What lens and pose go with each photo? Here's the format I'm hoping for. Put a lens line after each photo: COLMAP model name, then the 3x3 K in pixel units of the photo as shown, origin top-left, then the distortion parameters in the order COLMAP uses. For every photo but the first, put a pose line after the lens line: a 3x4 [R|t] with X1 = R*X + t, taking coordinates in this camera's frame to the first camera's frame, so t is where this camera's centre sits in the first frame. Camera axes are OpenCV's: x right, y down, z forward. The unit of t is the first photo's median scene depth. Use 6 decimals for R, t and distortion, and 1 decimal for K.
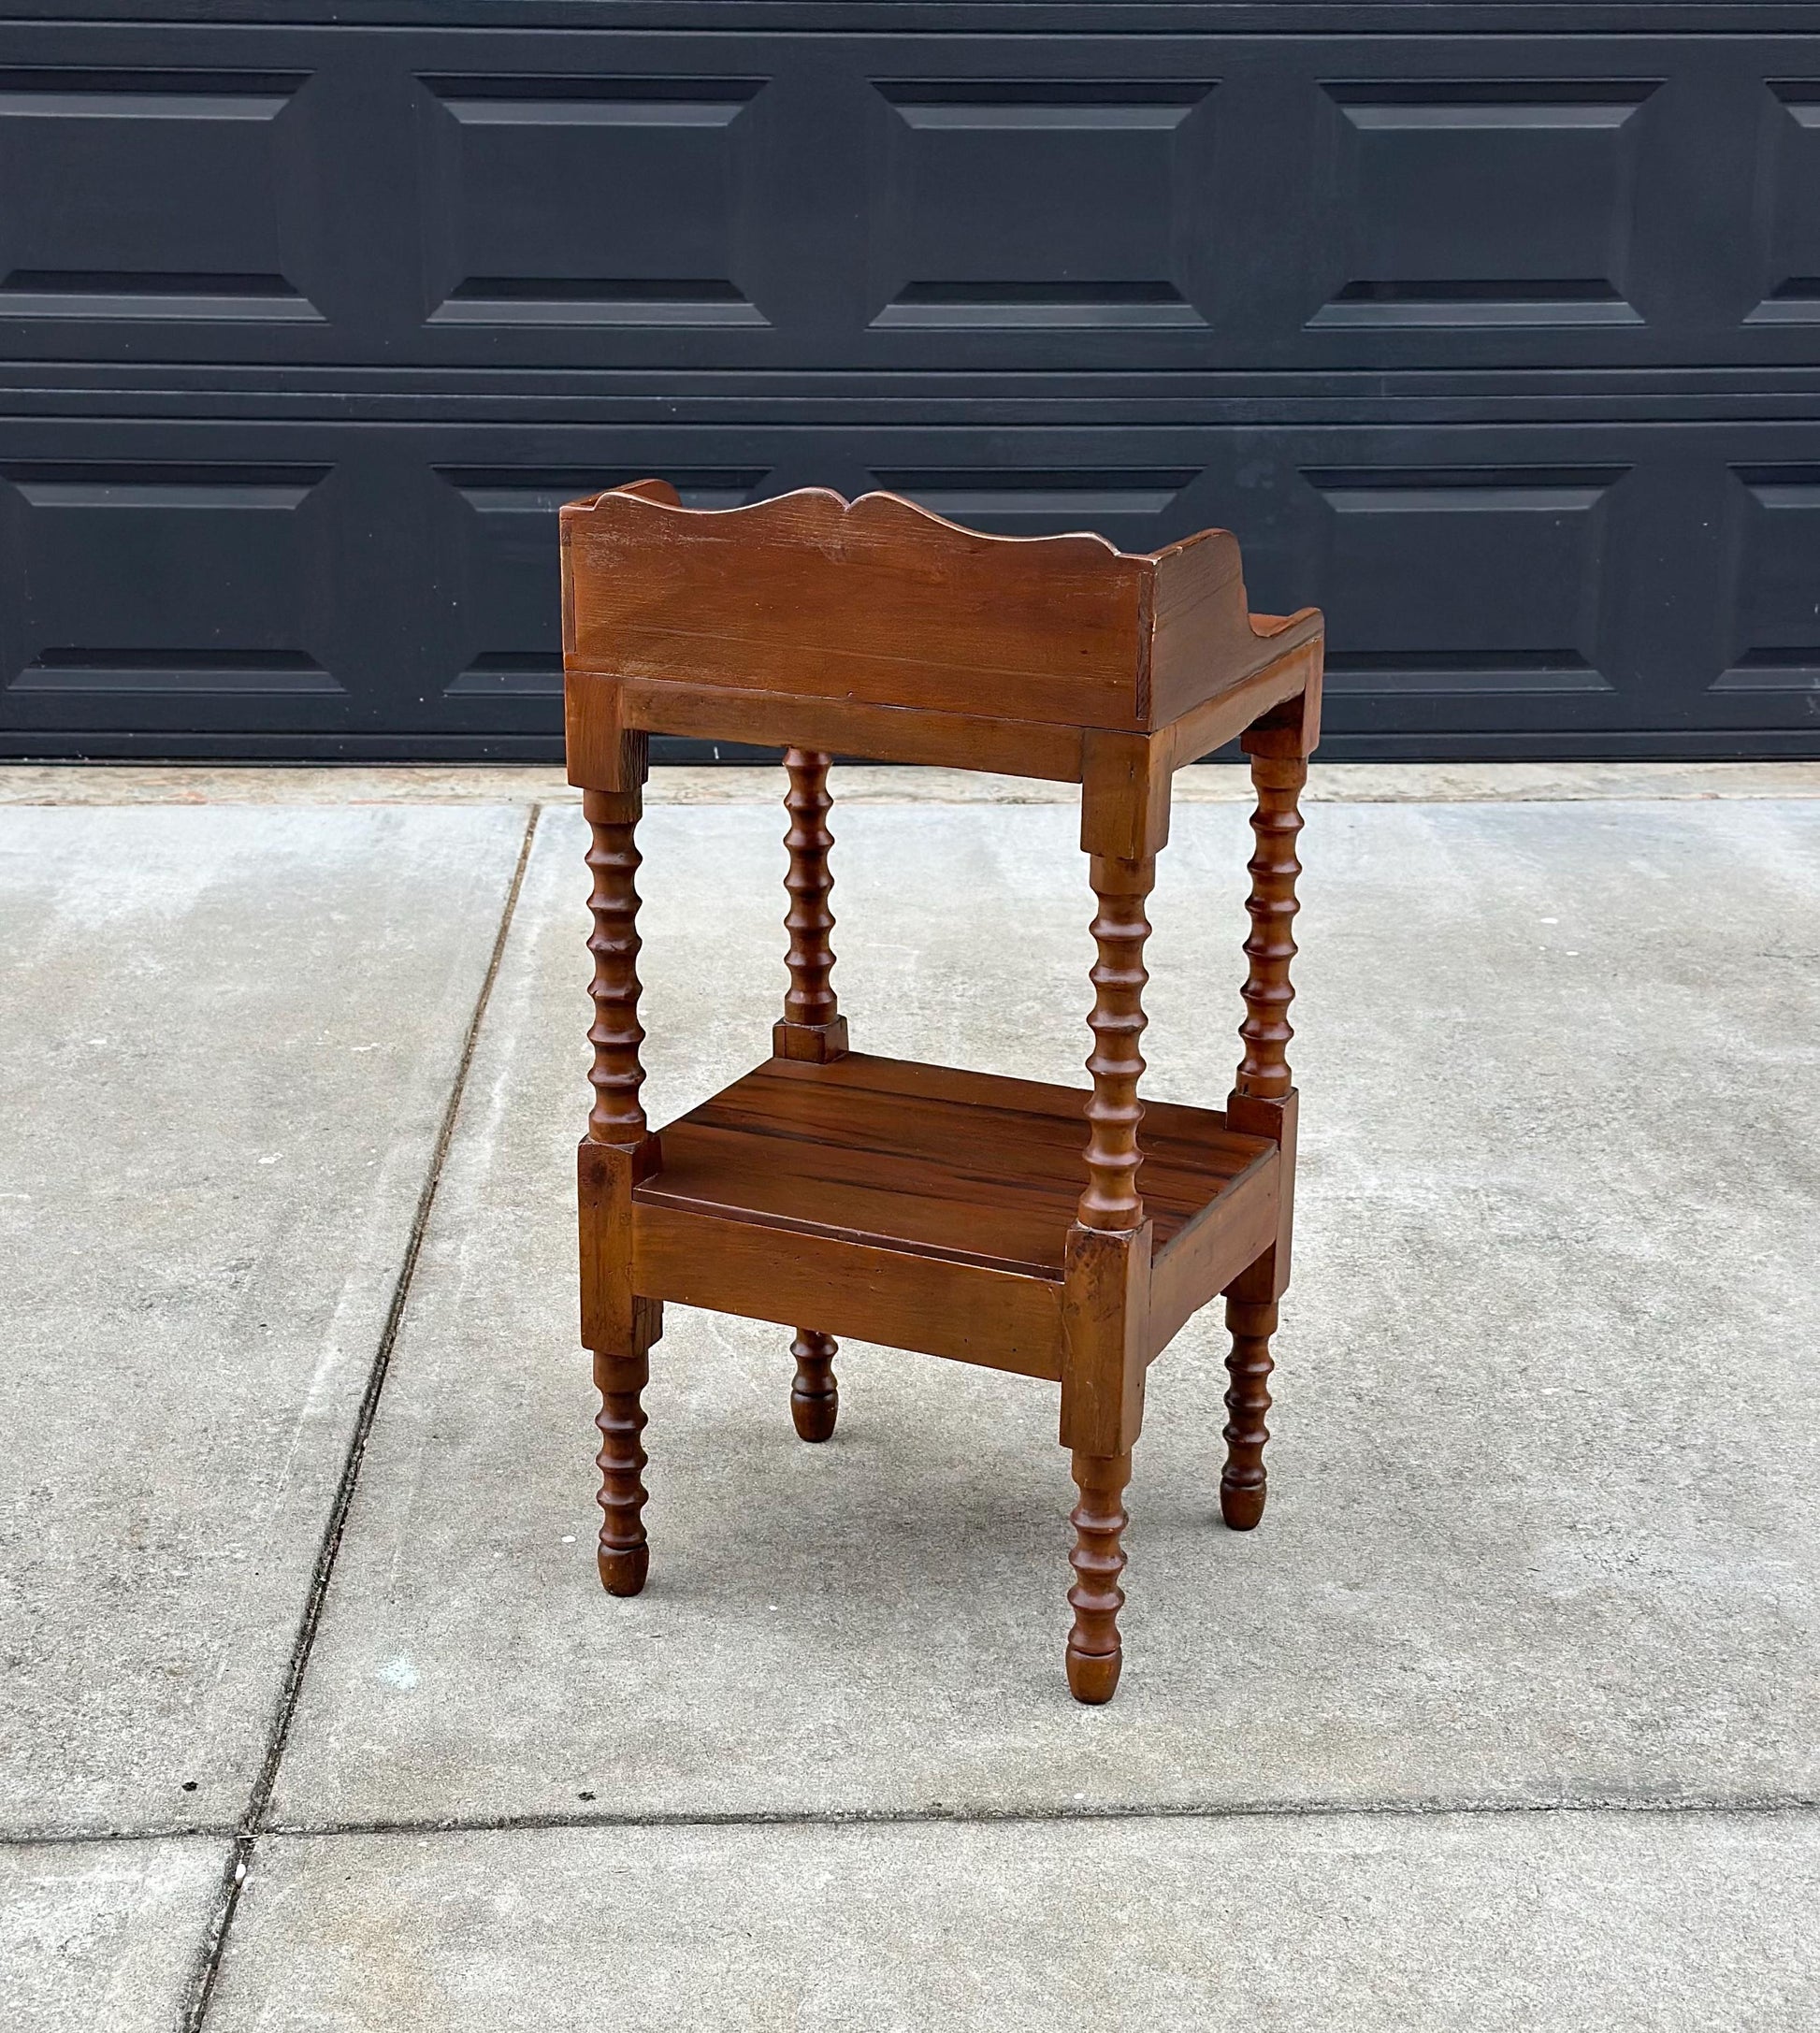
lens RADIAL K [[3415.6, 0, 905.1], [0, 3415.6, 1152.4], [0, 0, 1]] dist [0.173603, -0.220889]
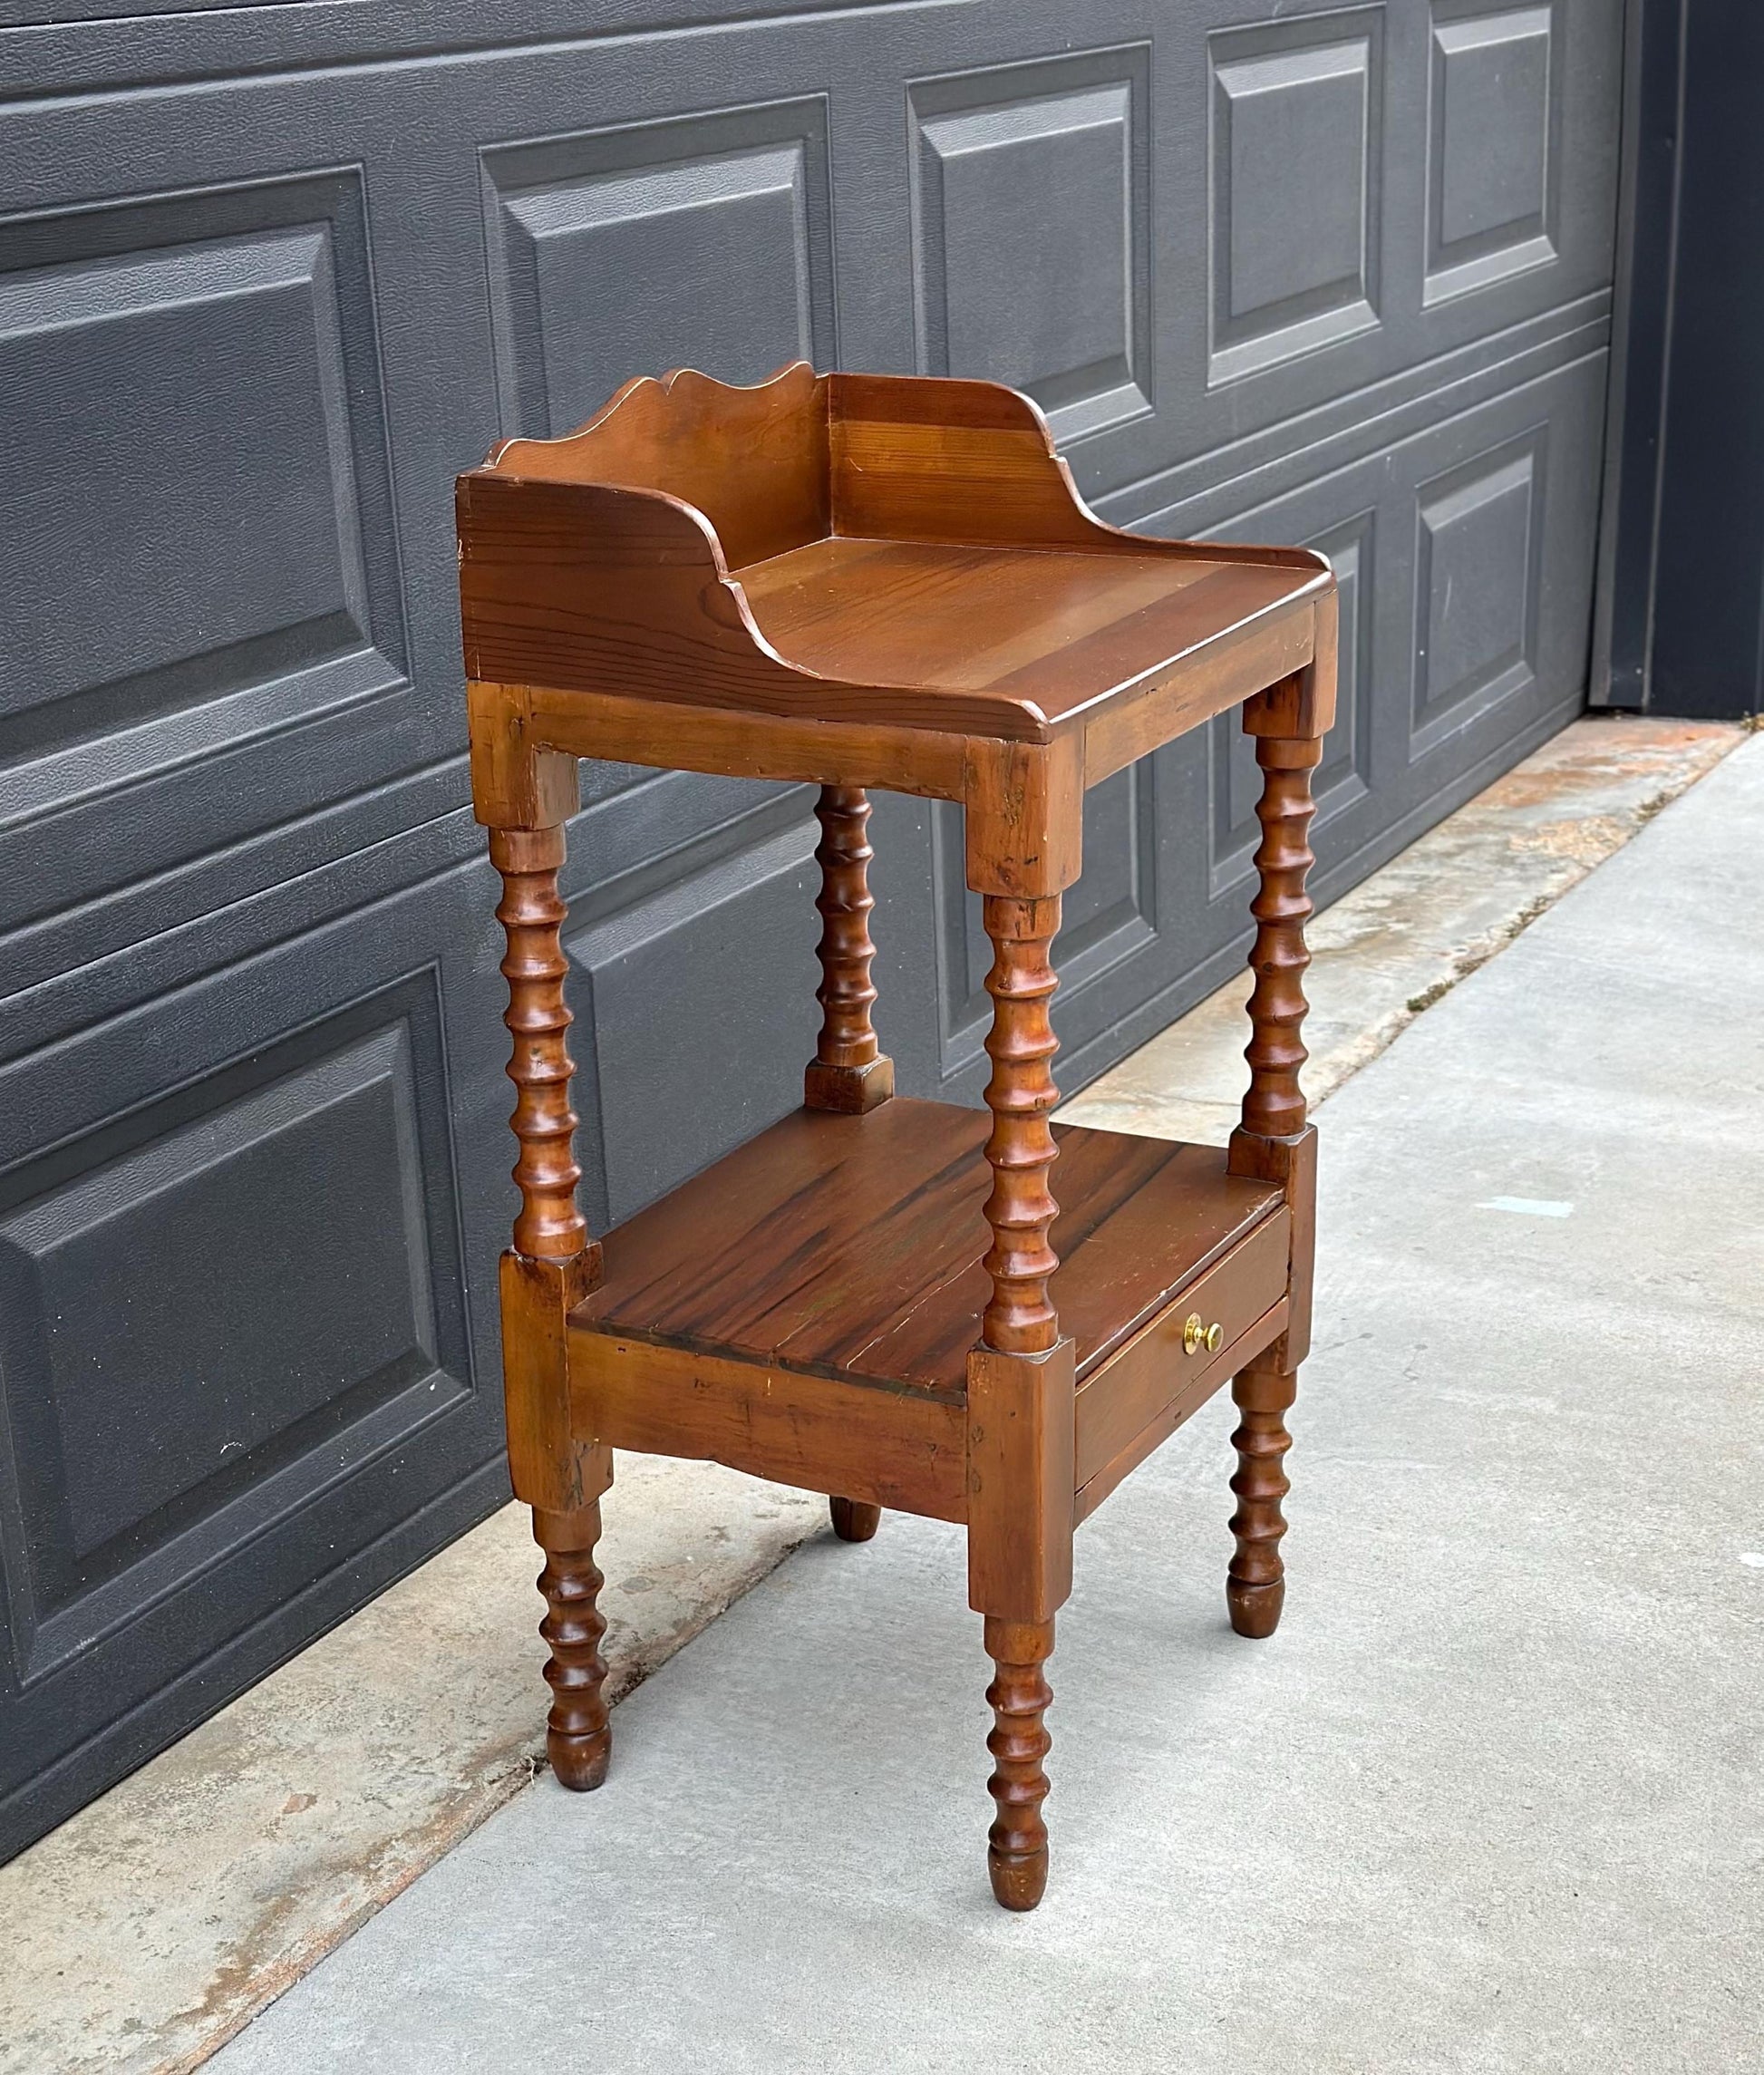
lens RADIAL K [[3469.9, 0, 850.8], [0, 3469.9, 1234.5], [0, 0, 1]] dist [0.188039, -0.313649]
pose [[0.514070, -0.338397, 0.788175, -0.345891], [0.320158, 0.928179, 0.189691, -0.292926], [-0.795758, 0.154826, 0.585489, 0.832086]]
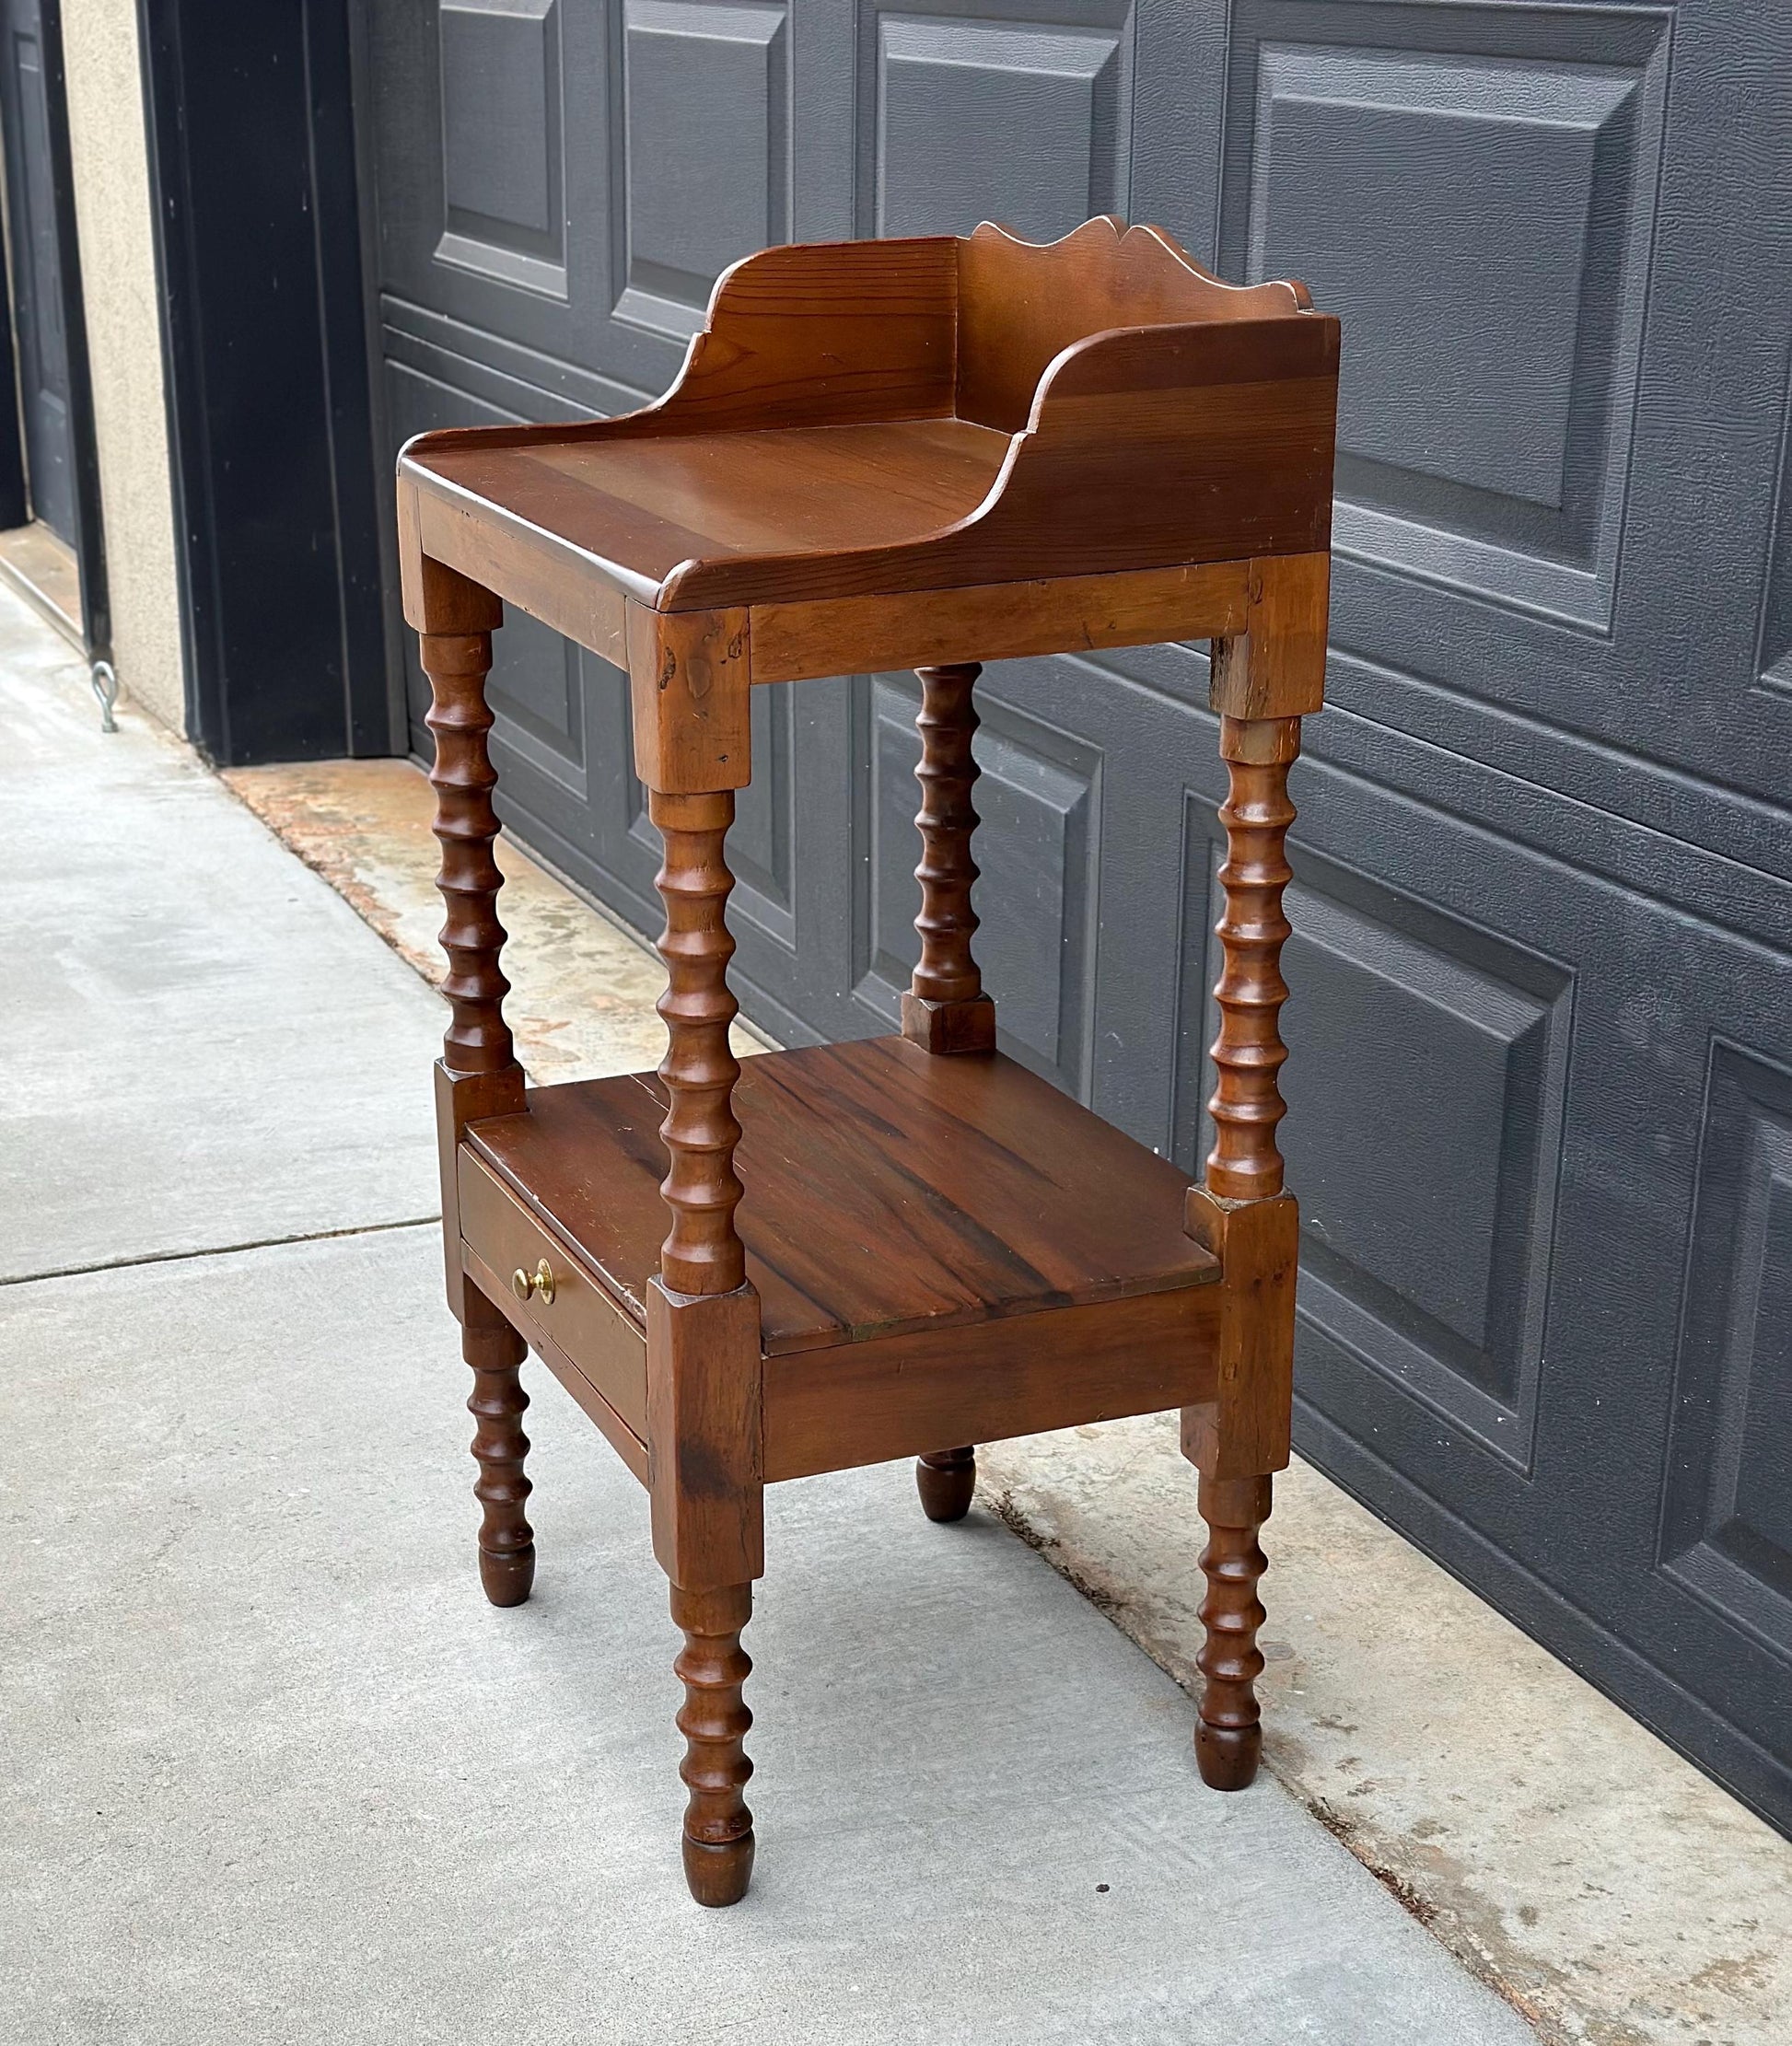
lens RADIAL K [[3399.3, 0, 887.8], [0, 3399.3, 1253.9], [0, 0, 1]] dist [0.182379, -0.314204]
pose [[0.349381, 0.335265, -0.874946, 0.523631], [-0.317113, 0.920997, 0.226282, -0.288657], [0.881687, 0.198398, 0.428096, 0.939589]]
